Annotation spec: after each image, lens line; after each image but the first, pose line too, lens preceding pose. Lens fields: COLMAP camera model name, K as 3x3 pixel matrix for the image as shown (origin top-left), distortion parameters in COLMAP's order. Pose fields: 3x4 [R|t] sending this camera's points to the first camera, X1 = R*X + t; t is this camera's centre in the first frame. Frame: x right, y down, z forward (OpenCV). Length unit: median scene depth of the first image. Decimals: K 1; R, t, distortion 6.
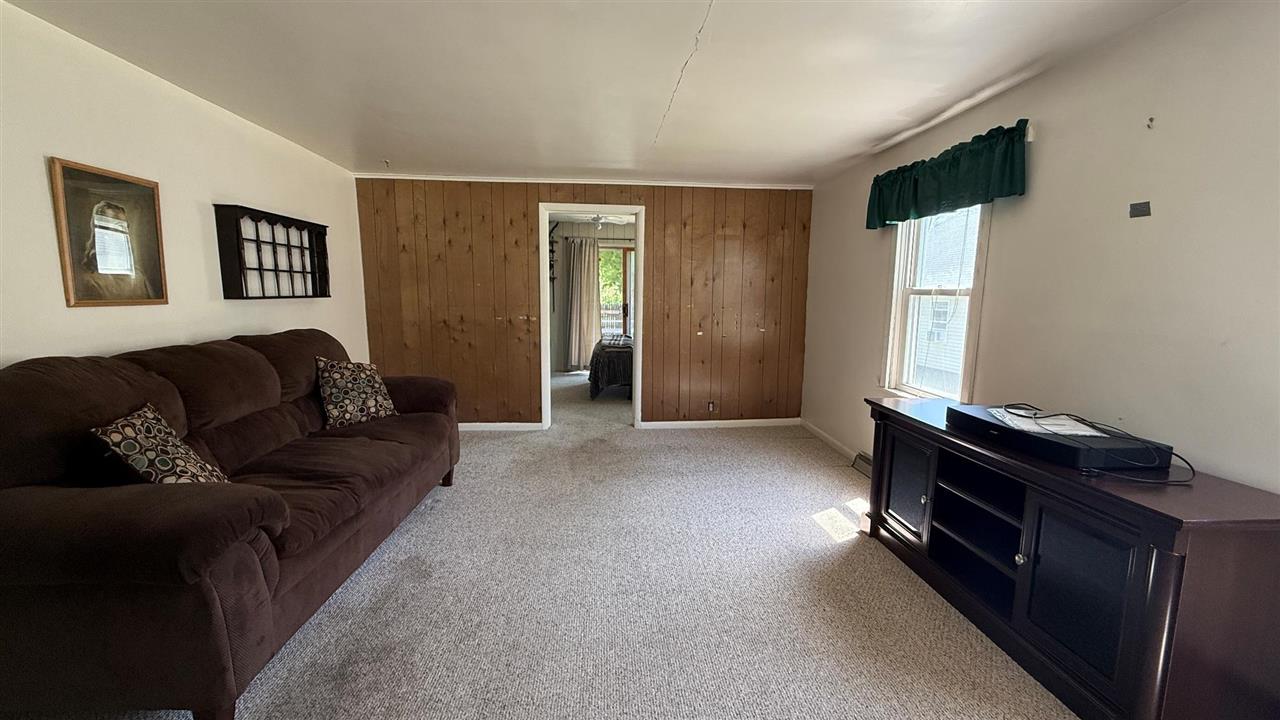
lens RADIAL K [[514.1, 0, 639.8], [0, 514.1, 354.7], [0, 0, 1]] dist [-0.002678, -0.000170]
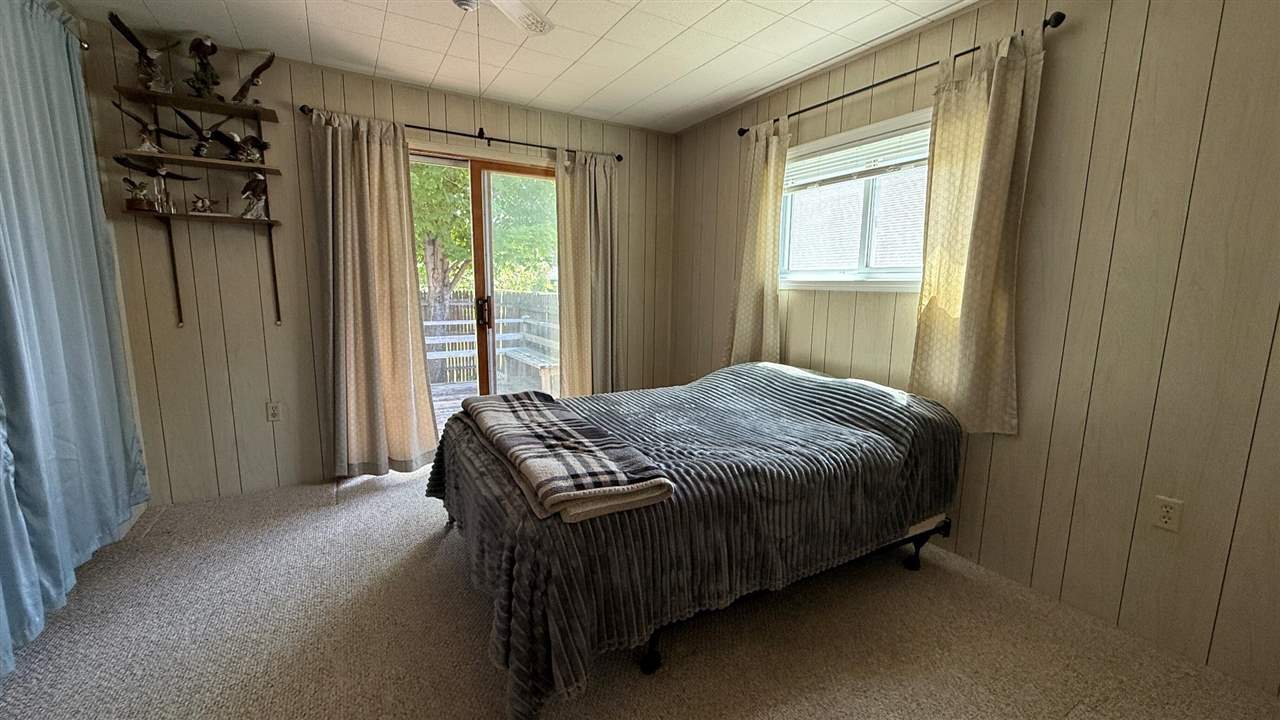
lens RADIAL K [[514.1, 0, 637.7], [0, 514.1, 360.8], [0, 0, 1]] dist [-0.002678, -0.000170]
pose [[0.916524, -0.072317, 0.393388, -0.085199], [0.065340, 0.997378, 0.031119, -0.055177], [-0.394607, -0.002817, 0.918846, 0.588484]]
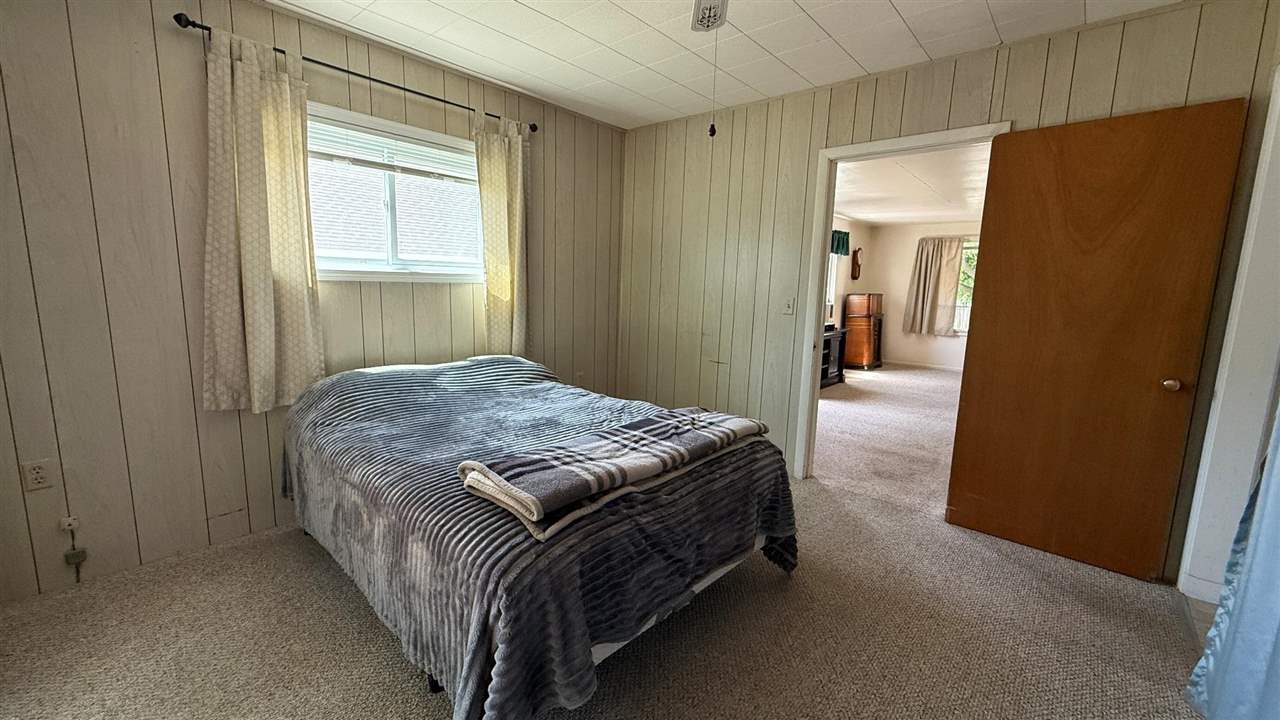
lens RADIAL K [[514.1, 0, 636.3], [0, 514.1, 360.3], [0, 0, 1]] dist [-0.002678, -0.000170]
pose [[-0.683211, -0.139199, 0.716831, -0.277815], [0.067513, 0.965417, 0.251817, -0.156847], [-0.727093, 0.220440, -0.650186, 1.329617]]
